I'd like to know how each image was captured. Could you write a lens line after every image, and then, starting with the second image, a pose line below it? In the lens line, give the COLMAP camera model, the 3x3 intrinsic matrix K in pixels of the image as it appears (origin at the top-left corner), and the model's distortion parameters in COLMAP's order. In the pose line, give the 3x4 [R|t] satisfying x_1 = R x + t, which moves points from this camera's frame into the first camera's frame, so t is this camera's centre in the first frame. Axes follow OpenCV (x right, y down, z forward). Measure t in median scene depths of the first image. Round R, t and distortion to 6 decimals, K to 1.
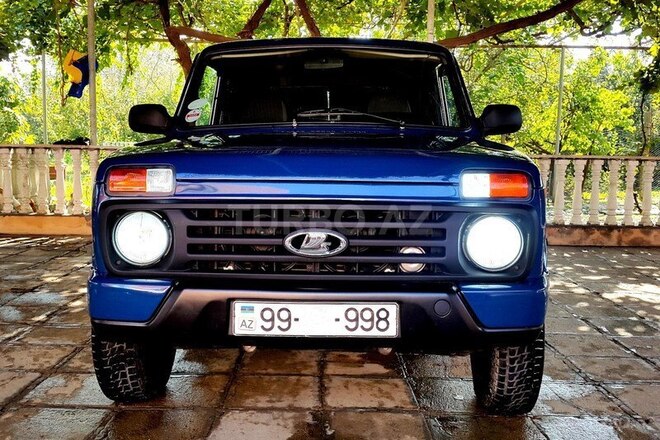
lens RADIAL K [[661.5, 0, 330.0], [0, 661.5, 220.0], [0, 0, 1]] dist [0.204225, -0.468497]
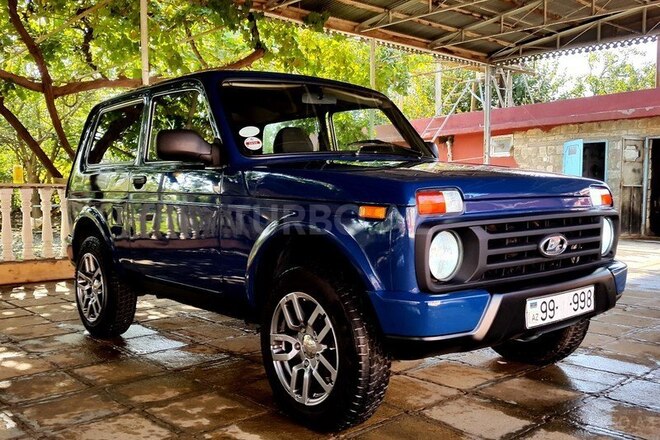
lens RADIAL K [[661.5, 0, 330.0], [0, 661.5, 220.0], [0, 0, 1]] dist [0.204225, -0.468497]
pose [[0.719571, -0.053917, 0.692323, -1.159173], [0.070842, 0.997479, 0.004052, -0.046542], [-0.690796, 0.046130, 0.721577, 0.358243]]
